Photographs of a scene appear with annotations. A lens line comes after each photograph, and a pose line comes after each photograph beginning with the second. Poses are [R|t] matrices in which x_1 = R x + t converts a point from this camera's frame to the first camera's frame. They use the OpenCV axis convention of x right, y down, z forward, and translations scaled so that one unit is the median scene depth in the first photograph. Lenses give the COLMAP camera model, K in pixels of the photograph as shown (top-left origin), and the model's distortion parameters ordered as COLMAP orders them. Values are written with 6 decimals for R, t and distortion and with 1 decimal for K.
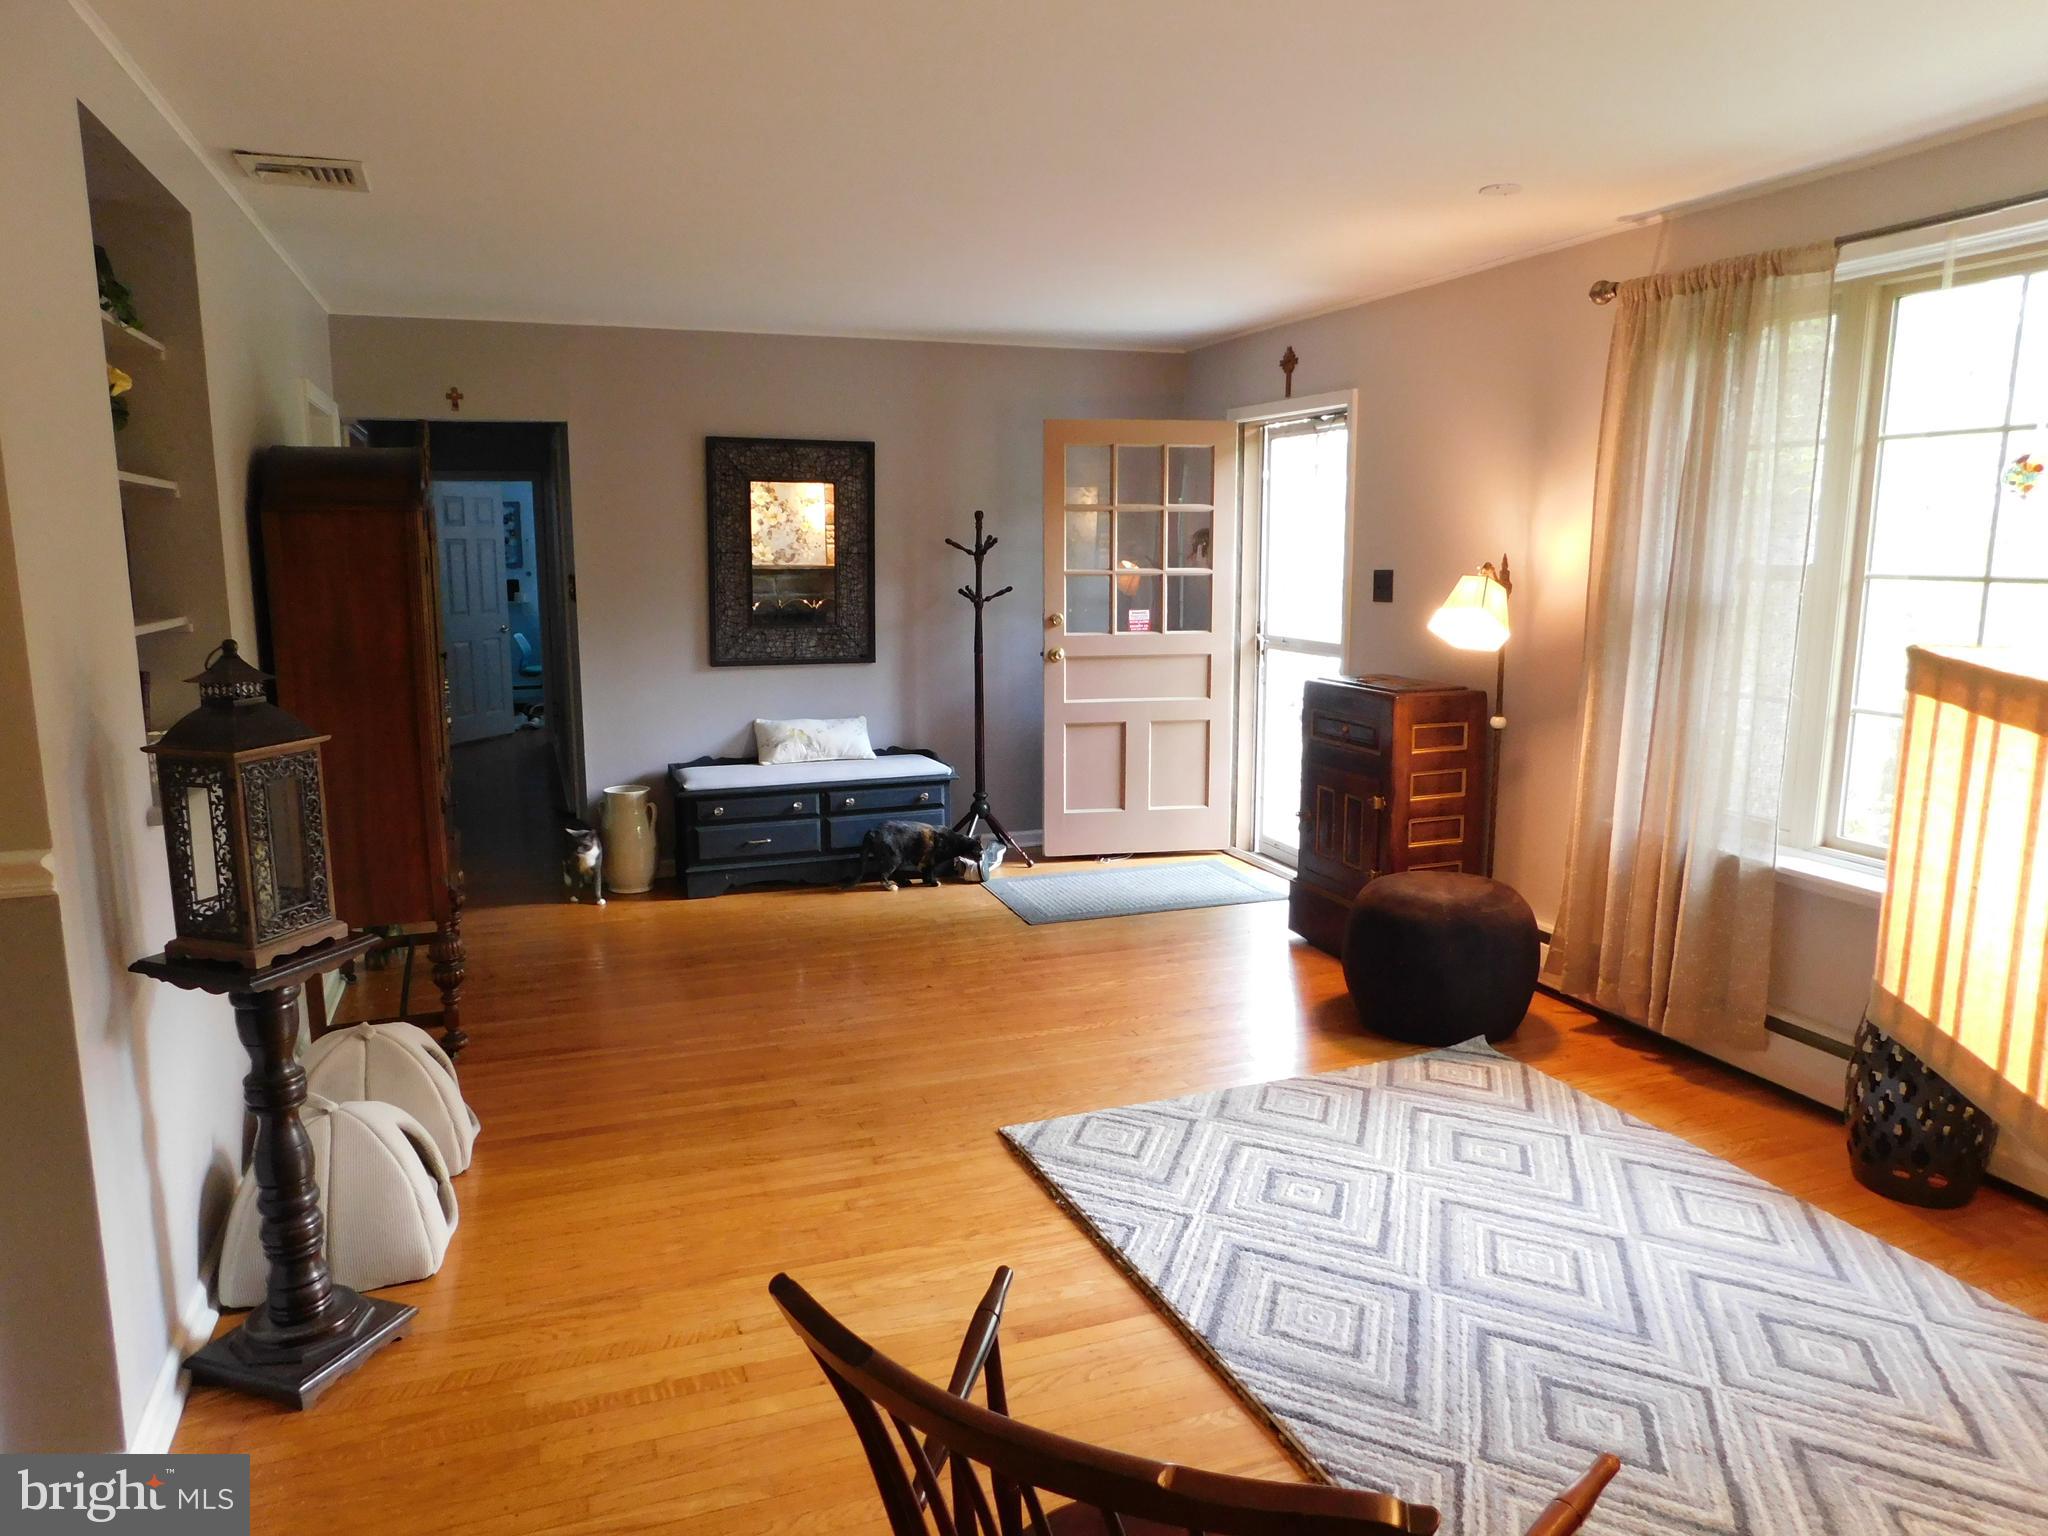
lens RADIAL K [[1351.1, 0, 1028.8], [0, 1351.1, 774.7], [0, 0, 1]] dist [-0.079089, 0.068979]
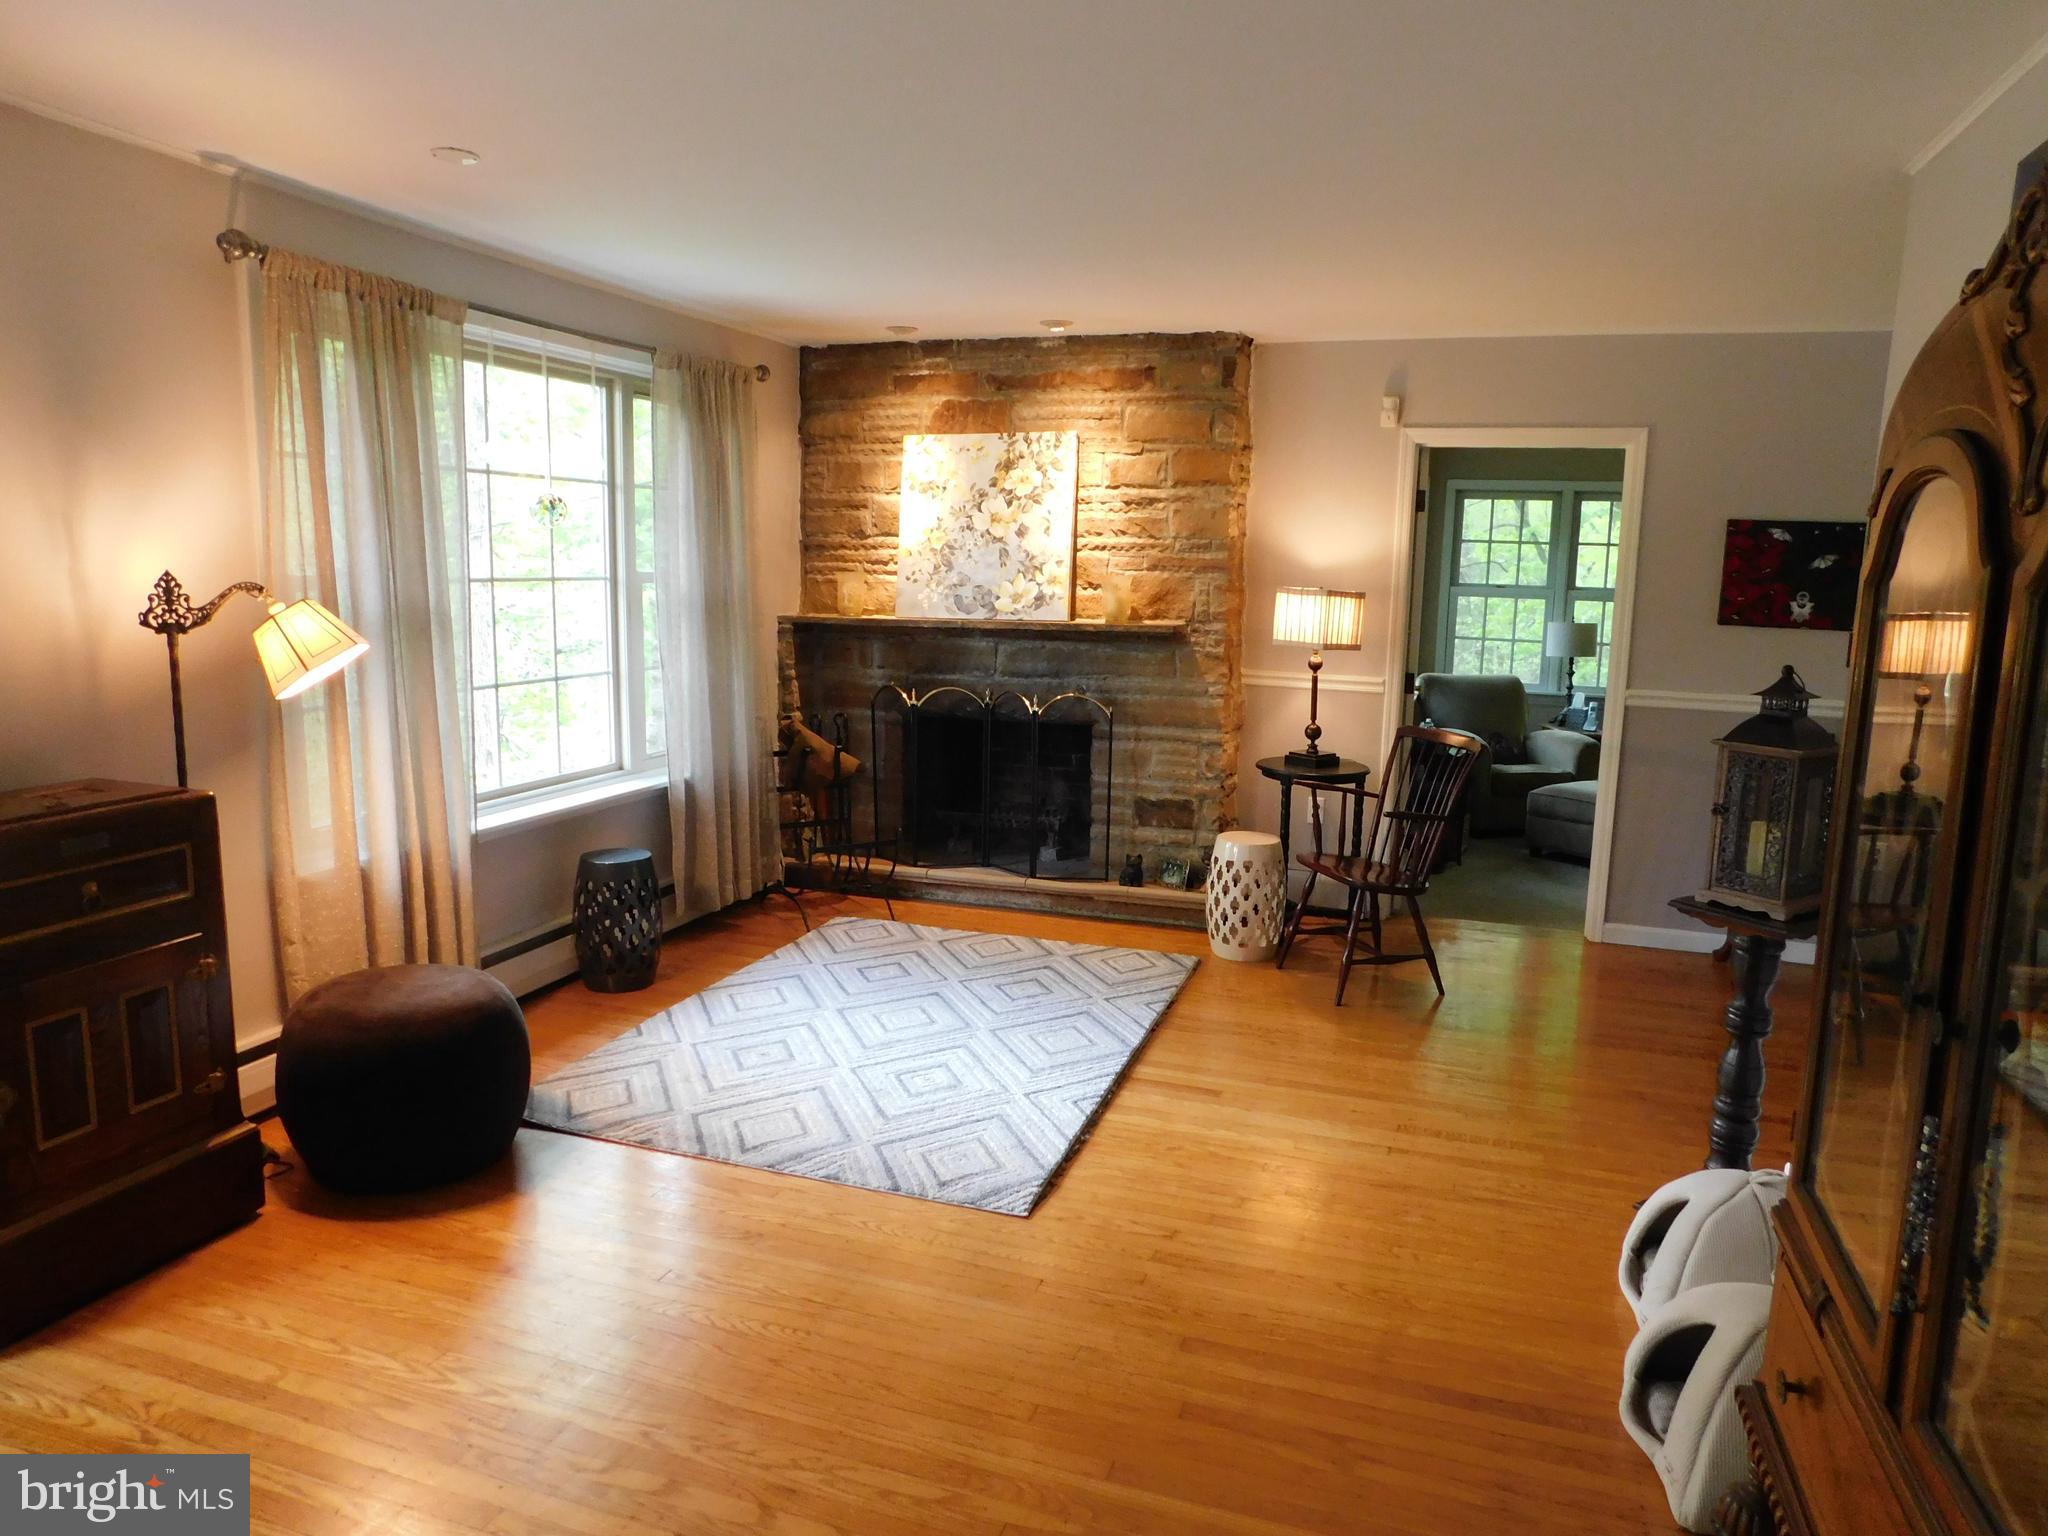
lens RADIAL K [[1351.1, 0, 1028.8], [0, 1351.1, 774.7], [0, 0, 1]] dist [-0.079089, 0.068979]
pose [[-0.767250, -0.118364, 0.630331, -0.633327], [0.087921, 0.954132, 0.286186, -0.317217], [-0.635293, 0.274996, -0.721651, 1.779774]]
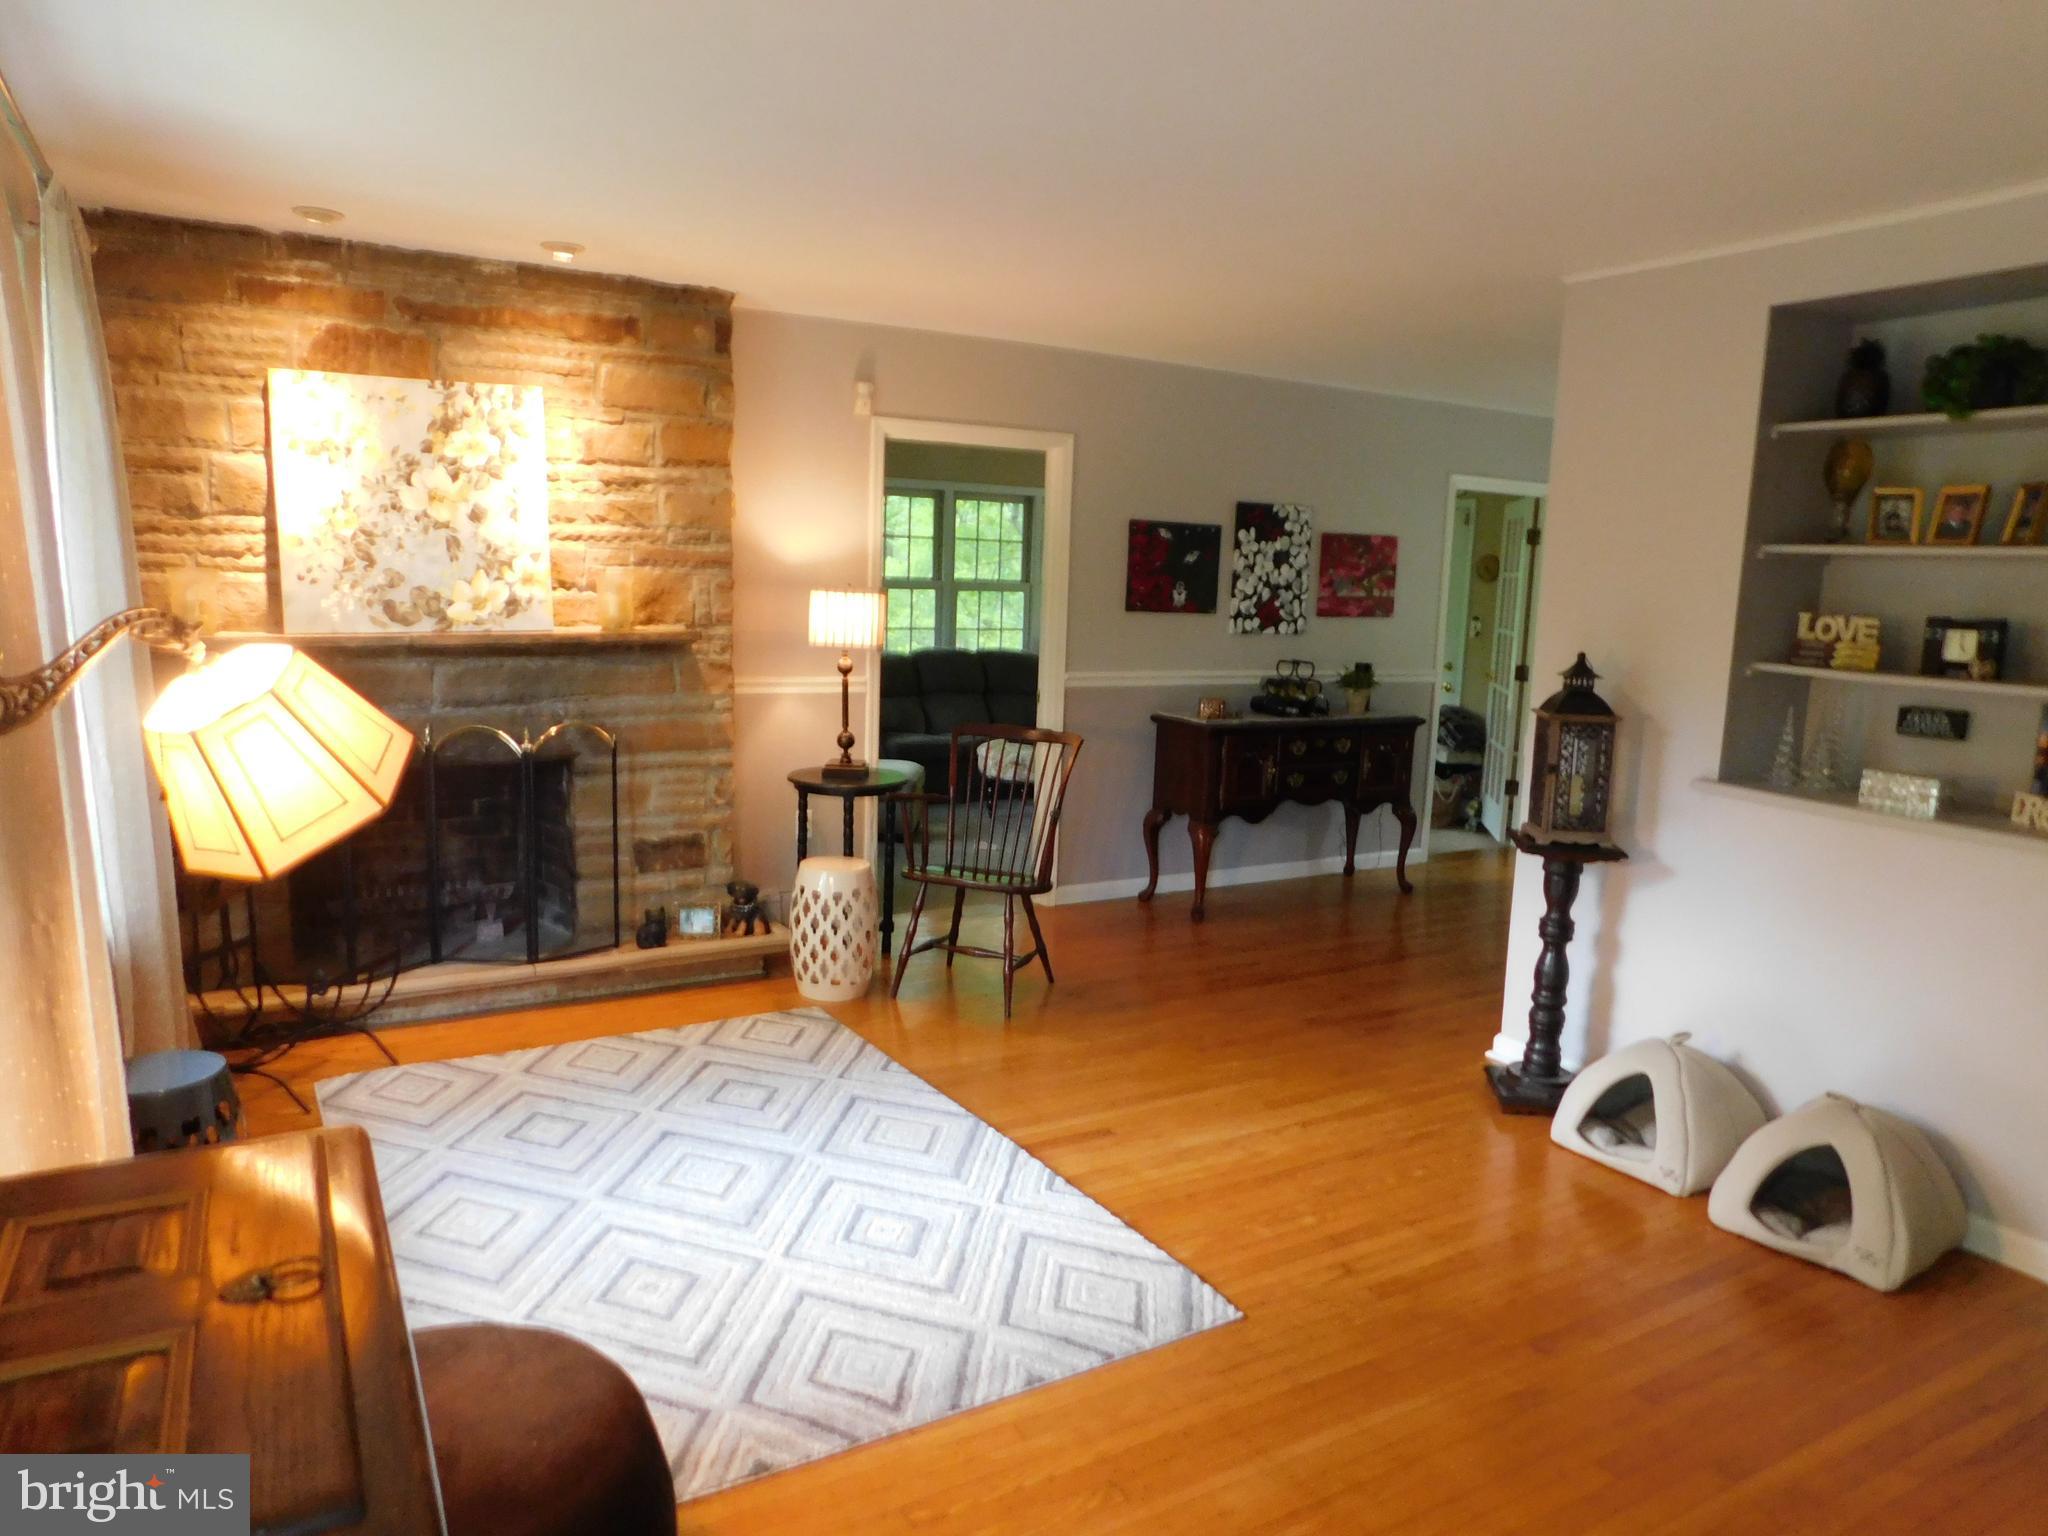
lens RADIAL K [[1351.1, 0, 1028.8], [0, 1351.1, 774.7], [0, 0, 1]] dist [-0.079089, 0.068979]
pose [[-0.983922, -0.005050, -0.178527, 0.280376], [-0.061929, 0.947230, 0.314516, -0.322583], [0.167518, 0.320515, -0.932313, 1.832726]]
